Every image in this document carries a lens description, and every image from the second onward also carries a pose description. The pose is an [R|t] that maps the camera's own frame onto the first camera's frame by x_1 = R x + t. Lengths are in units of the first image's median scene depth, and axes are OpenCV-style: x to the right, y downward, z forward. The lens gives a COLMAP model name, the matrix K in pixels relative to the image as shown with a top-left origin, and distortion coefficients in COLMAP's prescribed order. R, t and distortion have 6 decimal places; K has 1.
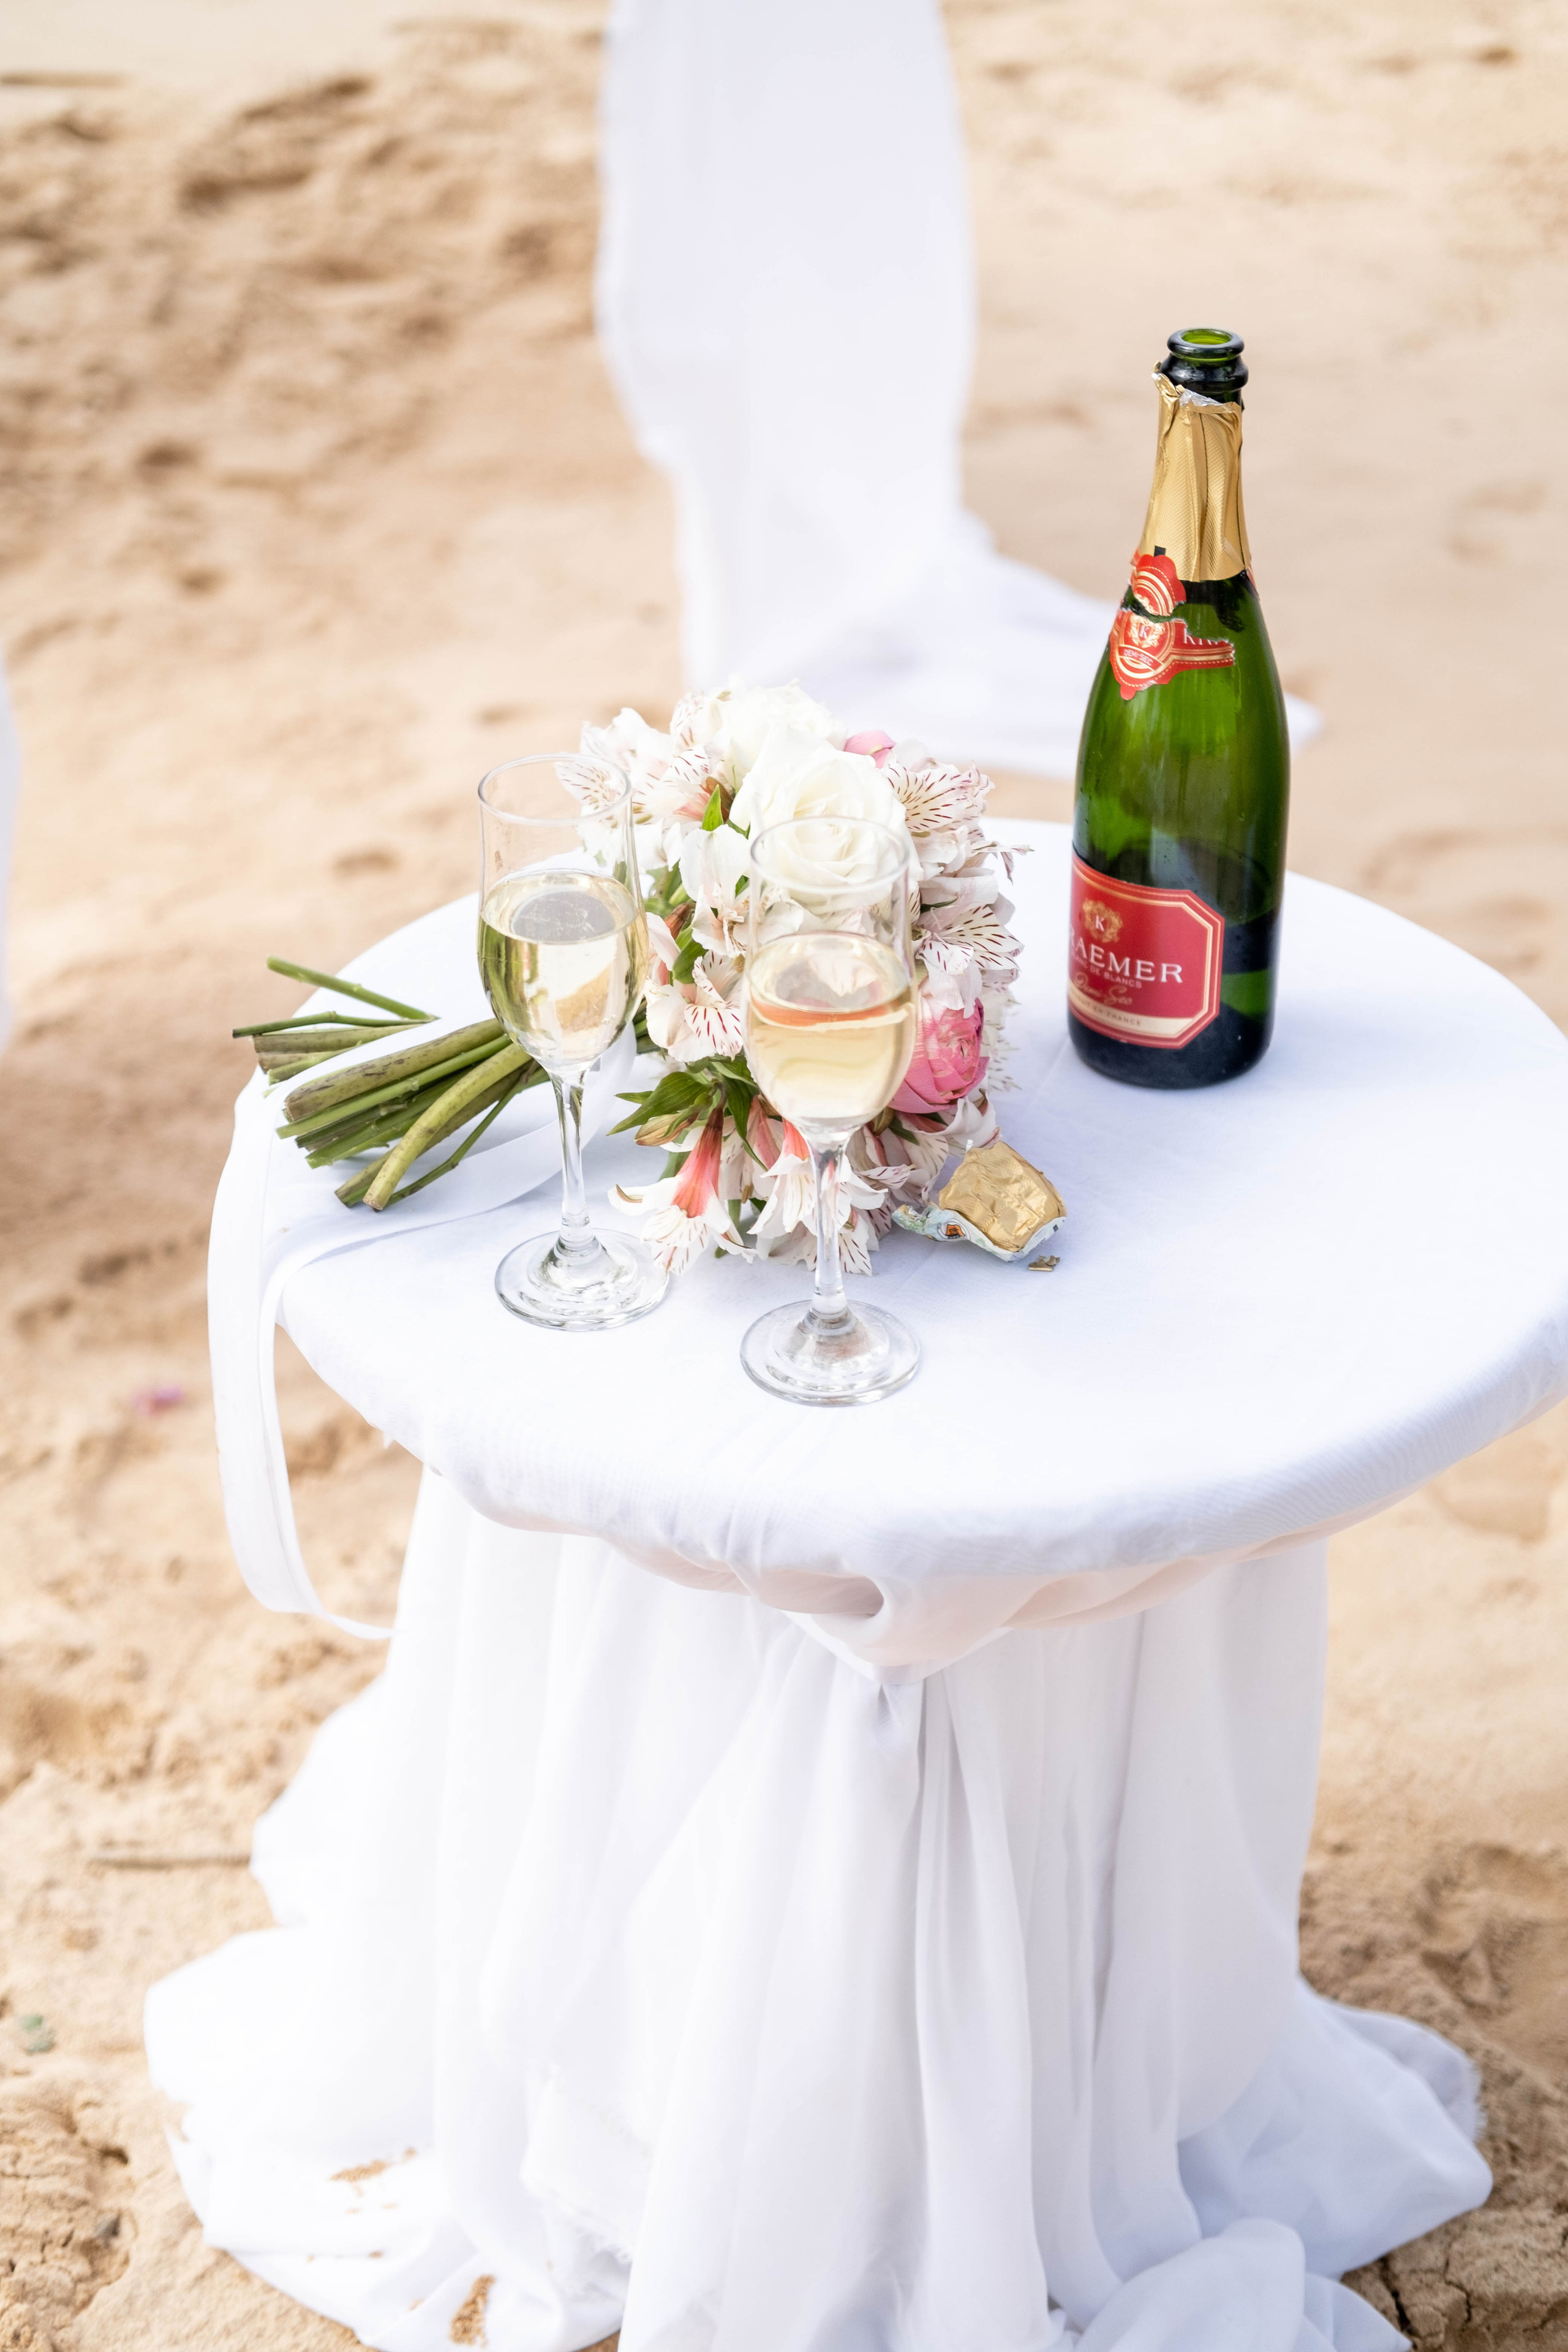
lens RADIAL K [[3573.5, 0, 784.0], [0, 3573.5, 1176.0], [0, 0, 1]] dist [-0.001708, 0.008232]
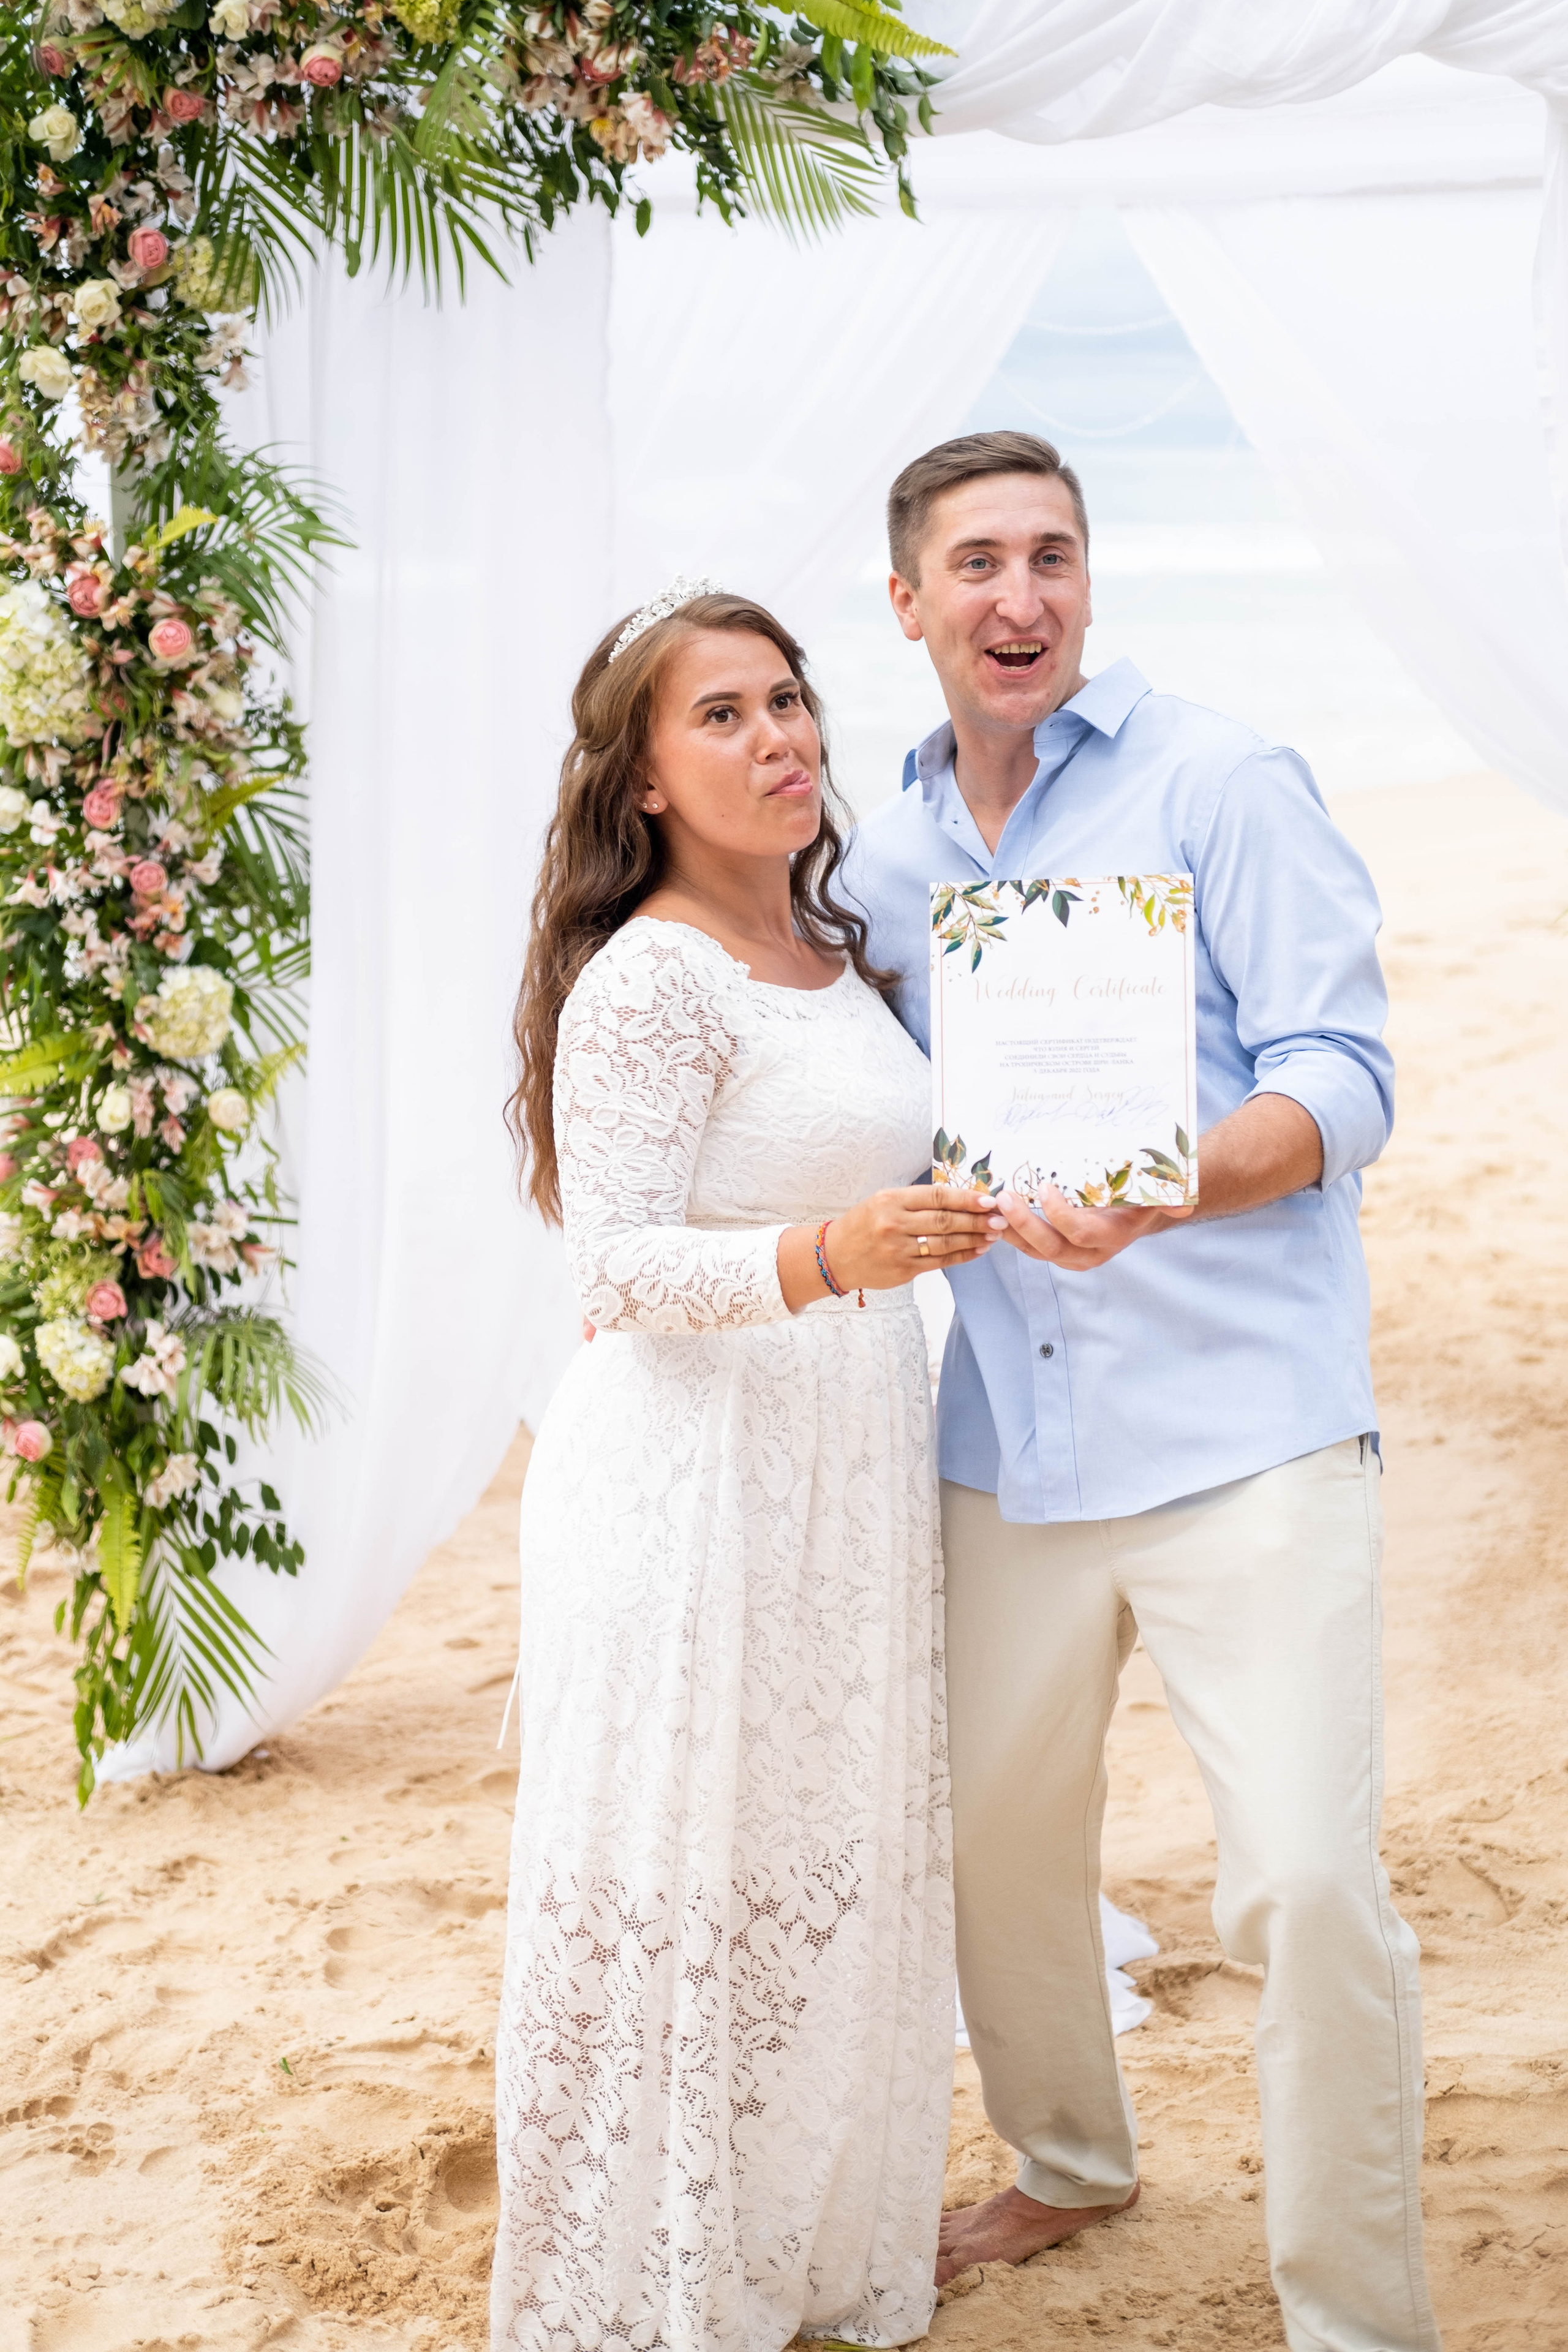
lens RADIAL K [[3573.5, 0, 784.0], [0, 3573.5, 1176.0], [0, 0, 1]] dist [-0.001708, 0.008232]
pose [[0.984563, -0.041314, 0.170084, -0.401812], [0.102331, 0.924233, -0.367862, 0.600229], [-0.142000, 0.379588, 0.914193, -1.252760]]
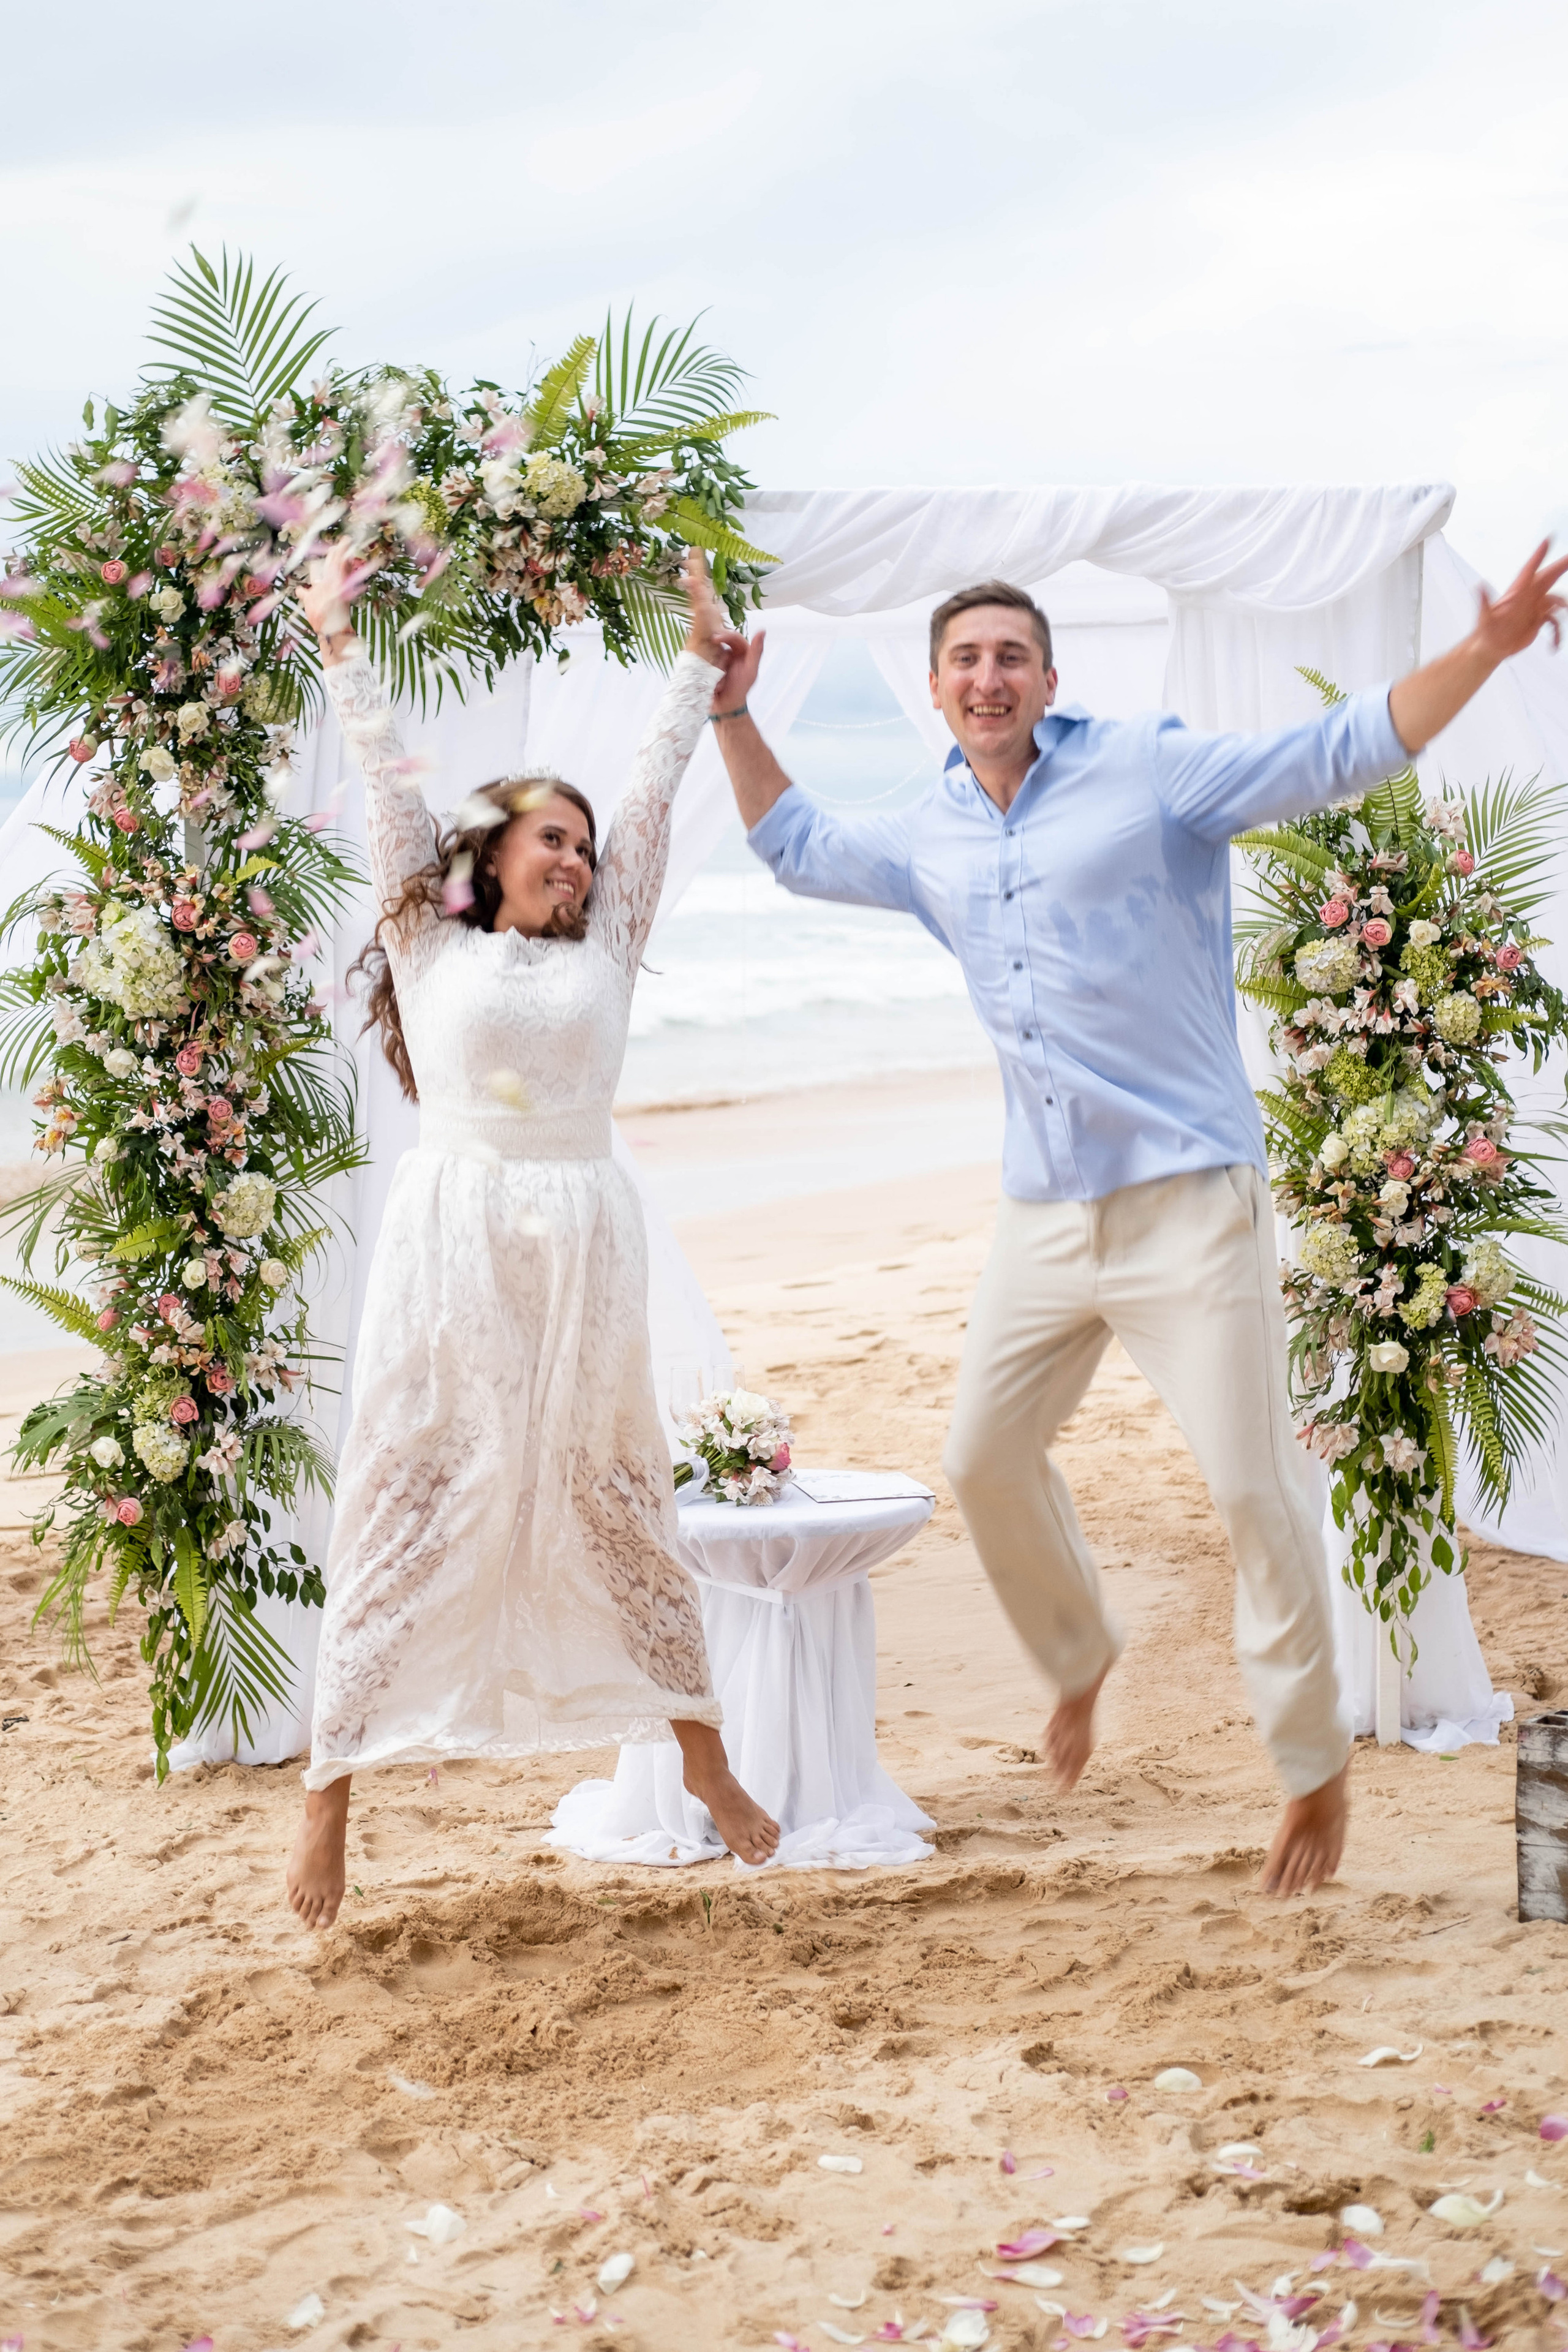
lens RADIAL K [[3650.5, 0, 784.0], [0, 3650.5, 1176.0], [0, 0, 1]] dist [-0.033888, 0.088700]
pose [[0.966382, -0.031094, 0.255225, -0.773378], [0.146652, 0.882013, -0.447824, 1.187828], [-0.211187, 0.470198, 0.856921, -2.155045]]
